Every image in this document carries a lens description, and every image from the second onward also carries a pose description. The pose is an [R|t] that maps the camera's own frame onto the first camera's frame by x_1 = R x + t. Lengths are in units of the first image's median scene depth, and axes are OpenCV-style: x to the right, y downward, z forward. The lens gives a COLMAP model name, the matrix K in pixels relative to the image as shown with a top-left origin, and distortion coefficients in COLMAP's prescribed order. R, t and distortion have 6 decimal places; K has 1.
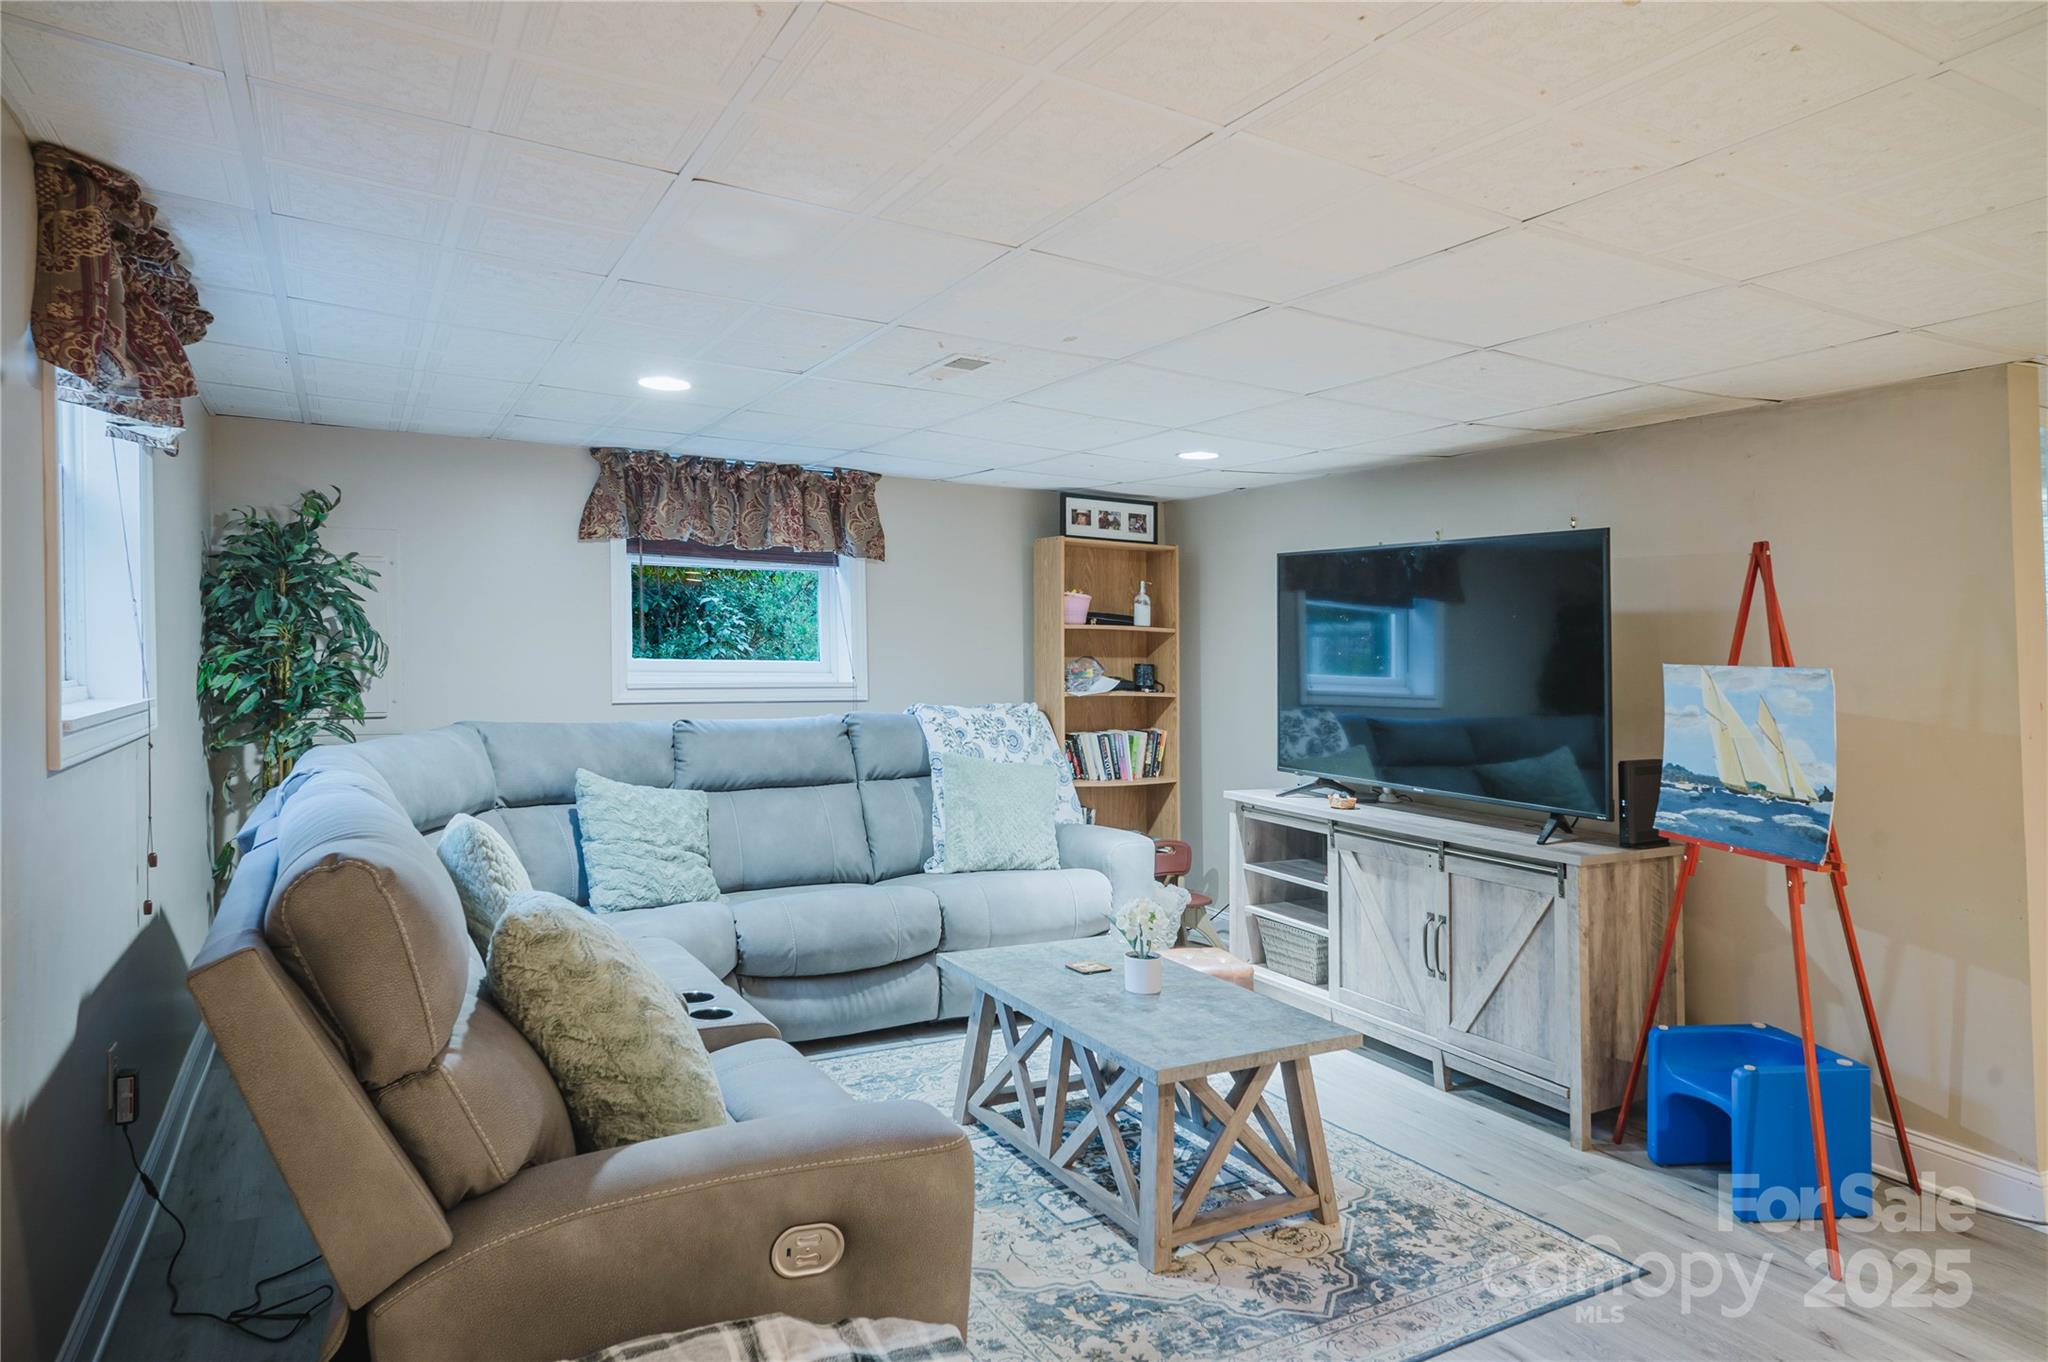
lens RADIAL K [[1237.1, 0, 1022.7], [0, 1237.1, 681.6], [0, 0, 1]] dist [-0.050886, 0.035974]
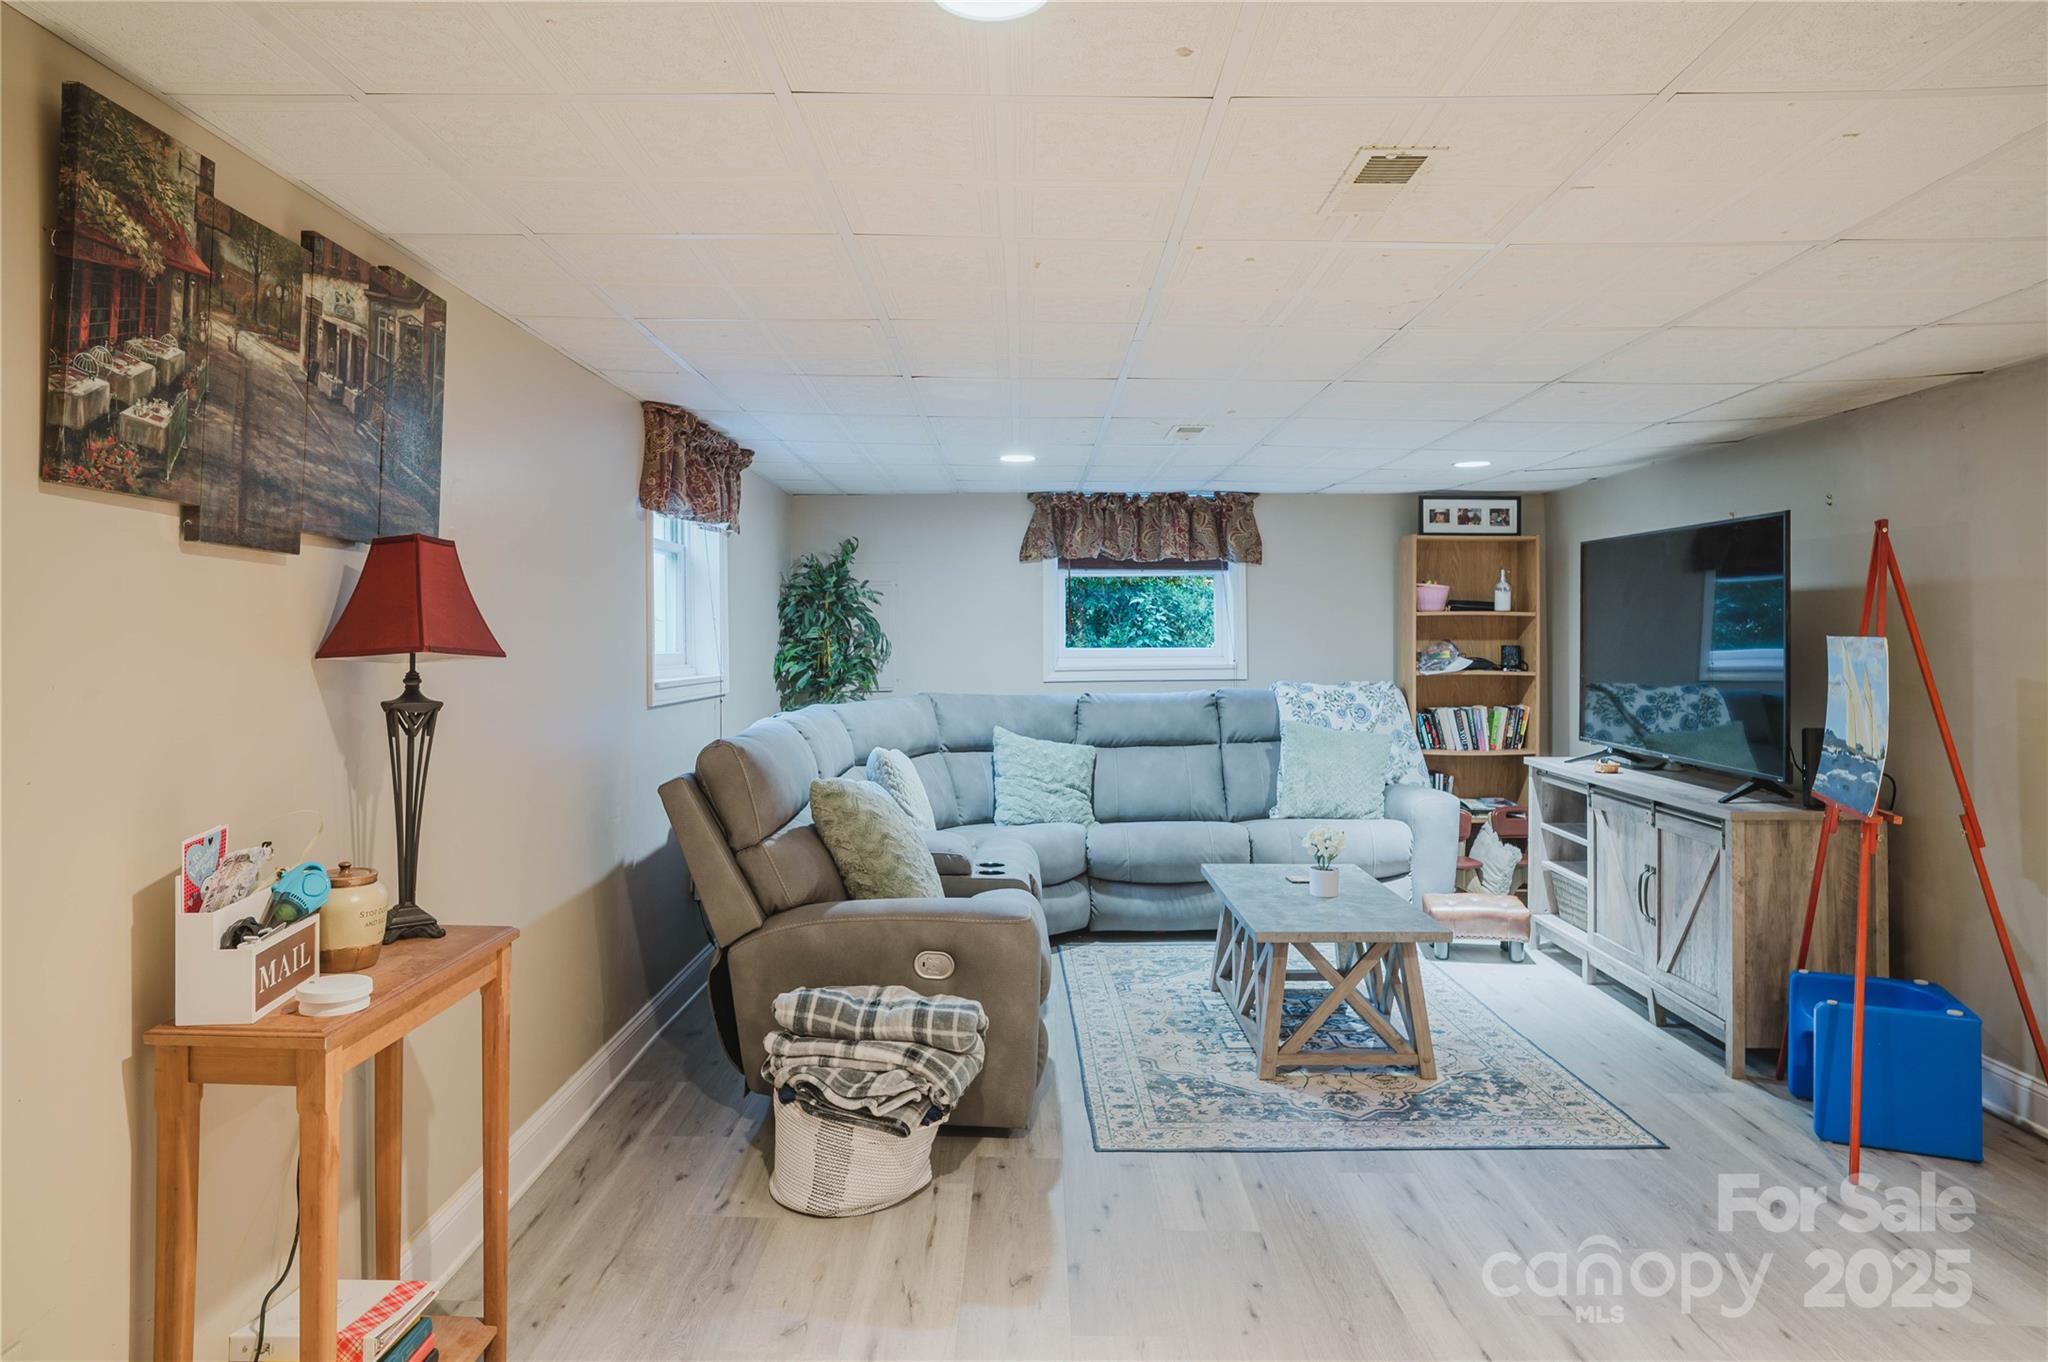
lens RADIAL K [[1237.1, 0, 981.8], [0, 1237.1, 662.3], [0, 0, 1]] dist [-0.050886, 0.035974]
pose [[0.860998, -0.011249, -0.508484, 0.370859], [0.007184, 0.999925, -0.009956, 0.011852], [0.508558, 0.004919, 0.861014, -0.251148]]
